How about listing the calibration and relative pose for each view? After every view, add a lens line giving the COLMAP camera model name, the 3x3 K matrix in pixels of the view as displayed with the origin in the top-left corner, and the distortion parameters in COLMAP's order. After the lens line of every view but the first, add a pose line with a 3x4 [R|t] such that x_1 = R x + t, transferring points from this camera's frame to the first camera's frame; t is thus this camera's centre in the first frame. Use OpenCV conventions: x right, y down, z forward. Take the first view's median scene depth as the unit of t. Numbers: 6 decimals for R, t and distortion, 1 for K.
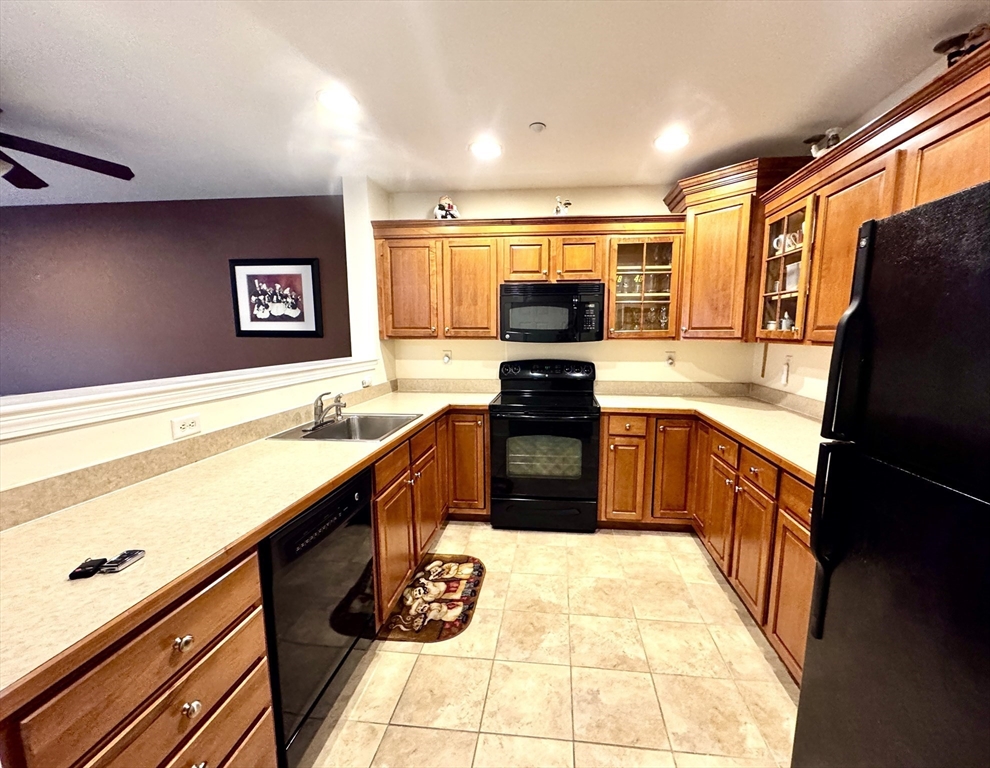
lens RADIAL K [[414.4, 0, 520.3], [0, 414.4, 390.0], [0, 0, 1]] dist [0.001574, 0.000237]
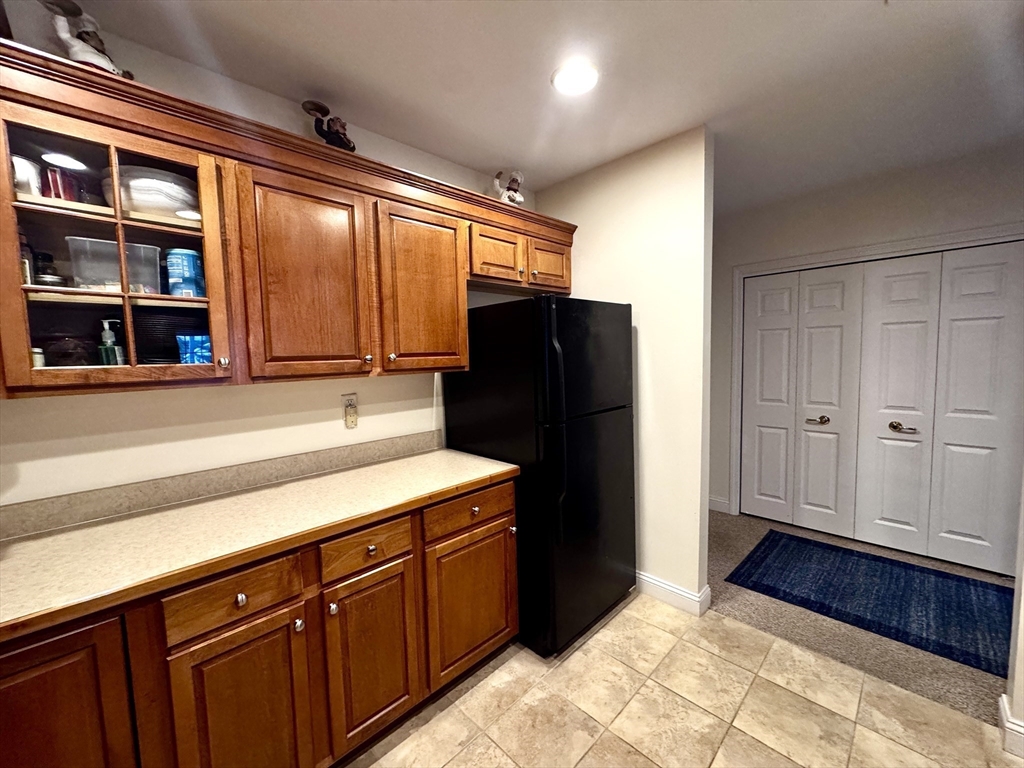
lens RADIAL K [[408.3, 0, 512.0], [0, 408.3, 384.0], [0, 0, 1]] dist [-0.000170, 0.000146]
pose [[-0.764757, -0.034908, 0.643372, -0.064115], [0.110852, 0.976514, 0.184749, -0.149996], [-0.634711, 0.212607, -0.742926, 0.991398]]
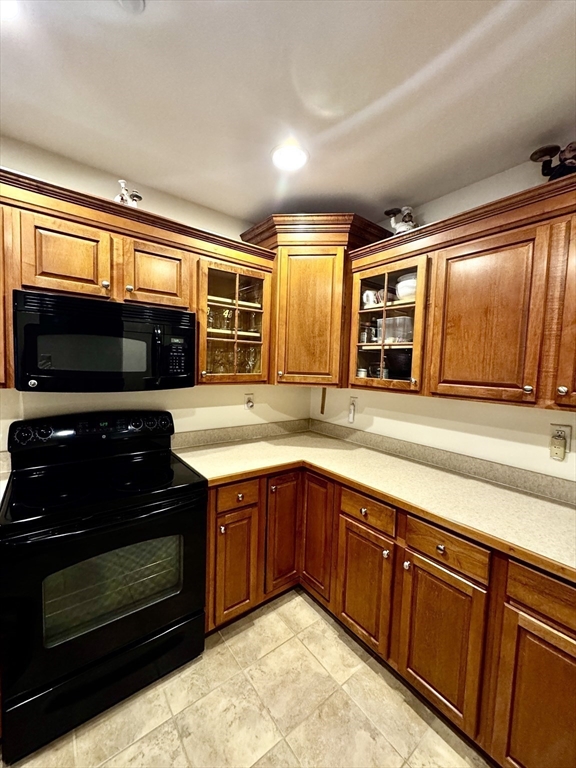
lens RADIAL K [[306.2, 0, 288.0], [0, 306.2, 384.0], [0, 0, 1]] dist [-0.000170, 0.000146]
pose [[0.729197, -0.020464, 0.683998, -0.074758], [0.062761, 0.997340, -0.037070, -0.108140], [-0.681420, 0.069959, 0.728541, 0.547253]]
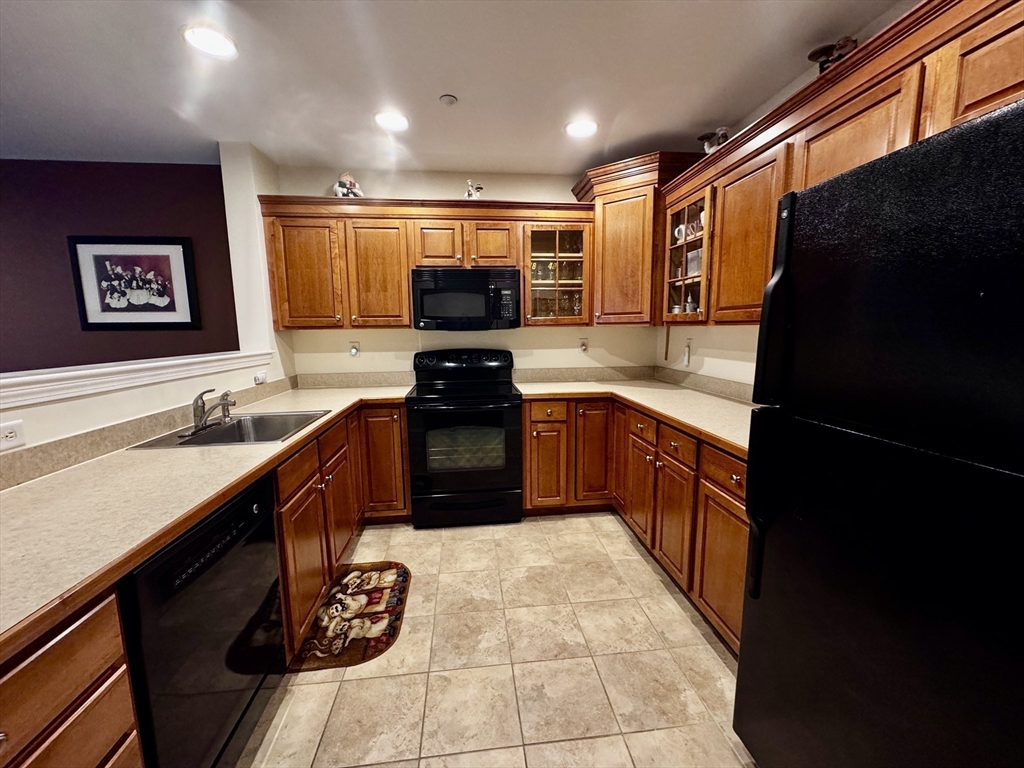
lens RADIAL K [[408.3, 0, 512.0], [0, 408.3, 384.0], [0, 0, 1]] dist [-0.000170, 0.000146]
pose [[0.978538, -0.041335, 0.201877, -0.027865], [0.042035, 0.999116, 0.000820, 0.017061], [-0.201732, 0.007684, 0.979411, 0.054867]]
